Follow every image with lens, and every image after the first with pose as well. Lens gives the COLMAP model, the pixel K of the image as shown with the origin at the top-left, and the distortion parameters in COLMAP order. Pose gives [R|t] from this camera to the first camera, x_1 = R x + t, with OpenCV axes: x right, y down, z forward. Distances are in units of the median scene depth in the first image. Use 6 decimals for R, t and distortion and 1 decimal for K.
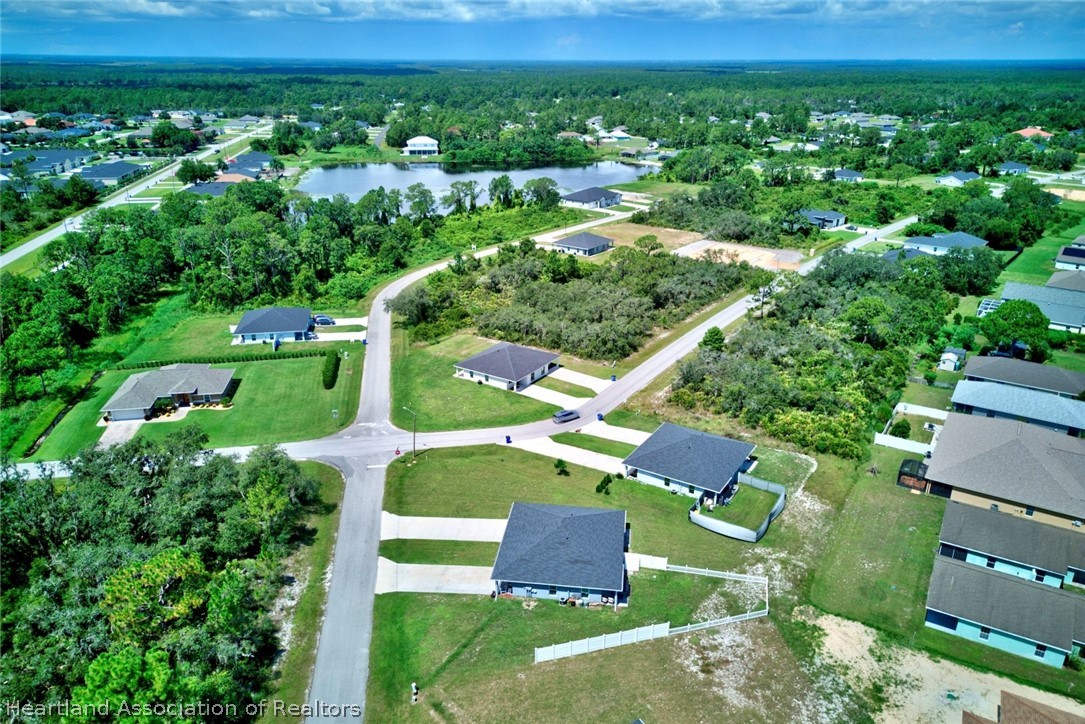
lens RADIAL K [[759.8, 0, 546.4], [0, 759.8, 364.5], [0, 0, 1]] dist [0.062732, -0.054569]
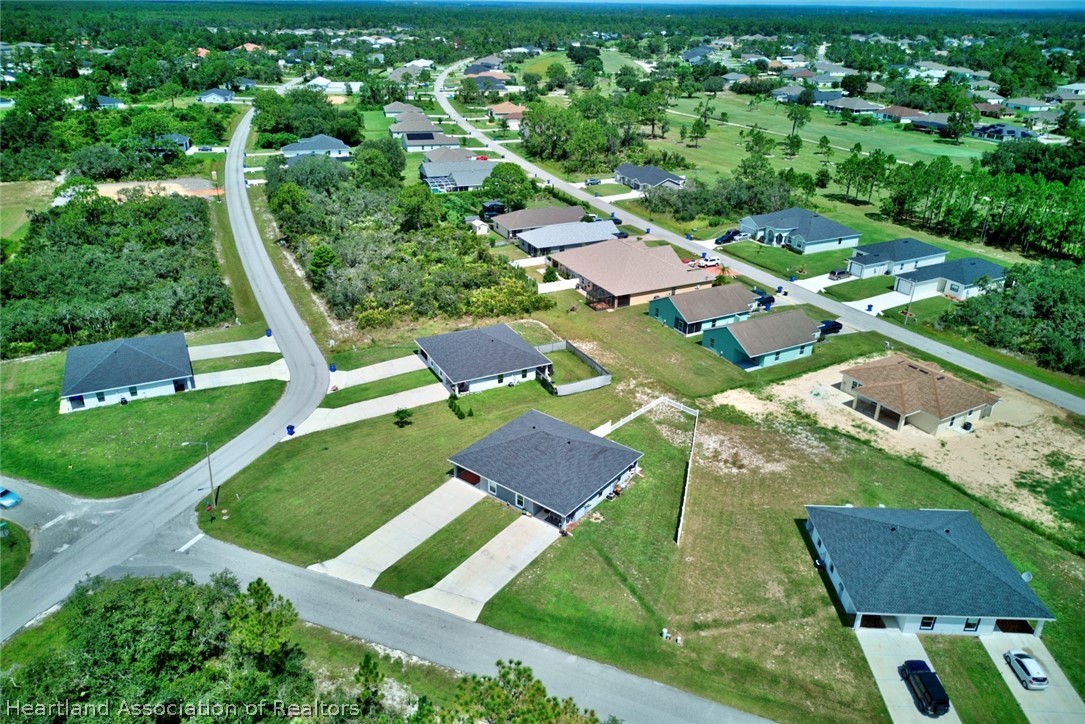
lens RADIAL K [[759.8, 0, 542.9], [0, 759.8, 357.9], [0, 0, 1]] dist [0.062732, -0.054569]
pose [[0.515562, -0.358989, 0.778025, -0.665095], [0.304978, 0.925422, 0.224904, -0.084440], [-0.800740, 0.121328, 0.586596, 0.469255]]
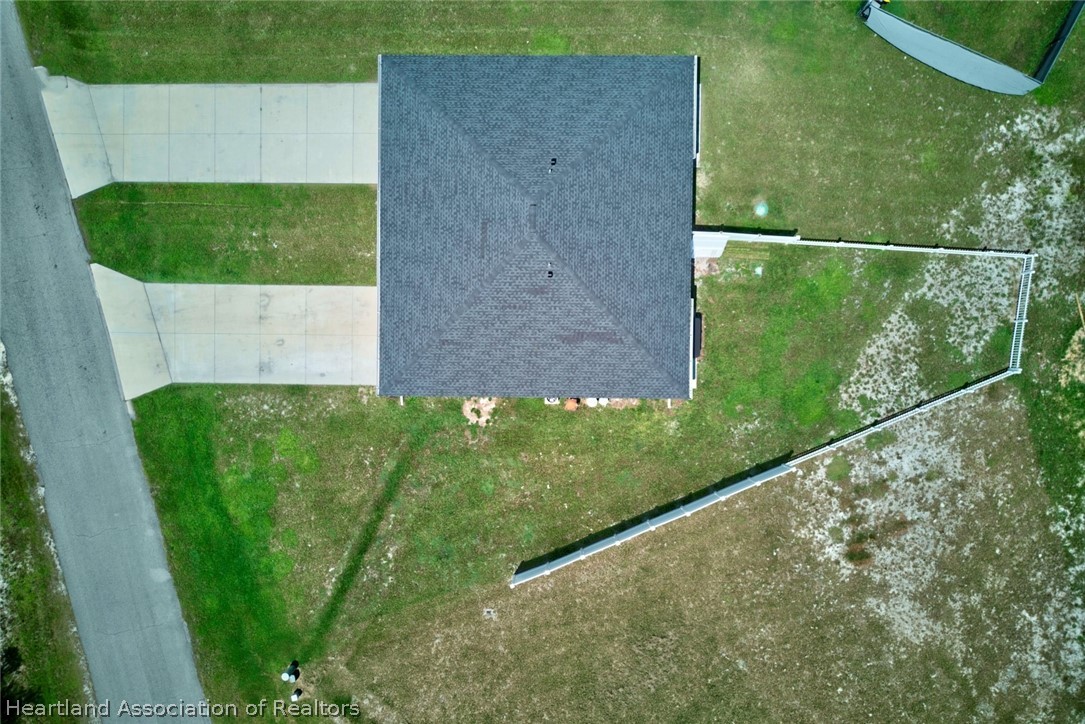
lens RADIAL K [[759.8, 0, 538.0], [0, 759.8, 359.8], [0, 0, 1]] dist [0.062732, -0.054569]
pose [[0.993264, -0.113508, -0.023283, 0.025056], [0.064250, 0.372314, 0.925880, -0.103984], [-0.096427, -0.921139, 0.377100, 0.814874]]
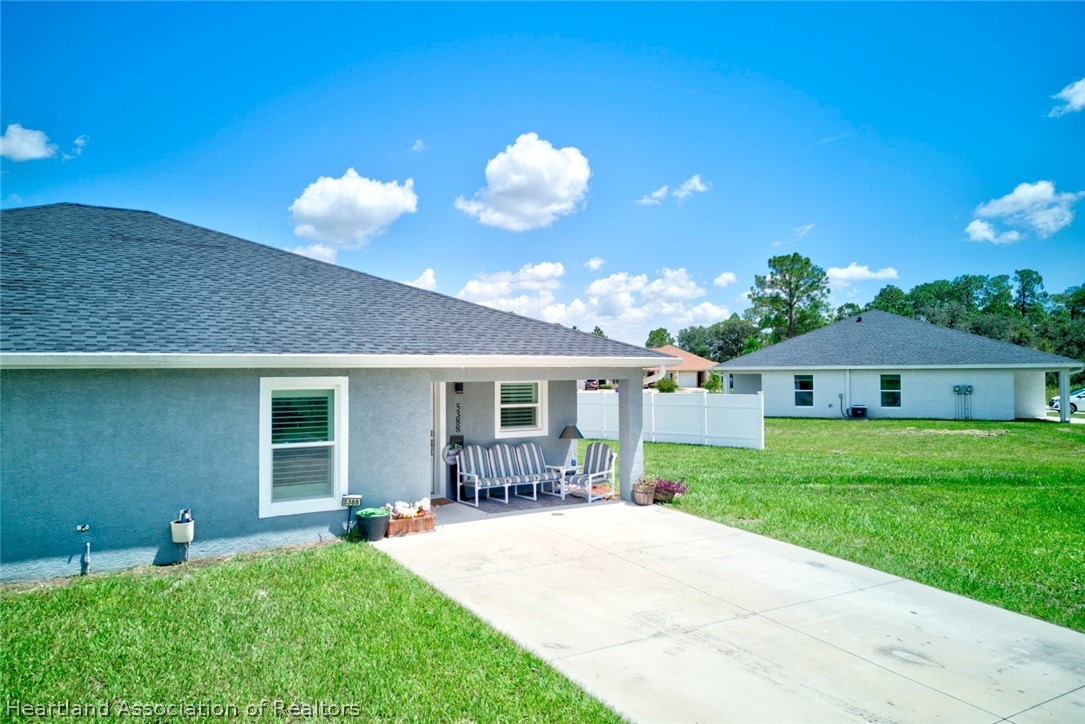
lens RADIAL K [[759.8, 0, 531.8], [0, 759.8, 364.9], [0, 0, 1]] dist [0.062732, -0.054569]
pose [[-0.621742, 0.009318, 0.783167, -0.164579], [0.300166, 0.926416, 0.227274, 0.229273], [-0.723420, 0.376386, -0.578789, 1.059740]]
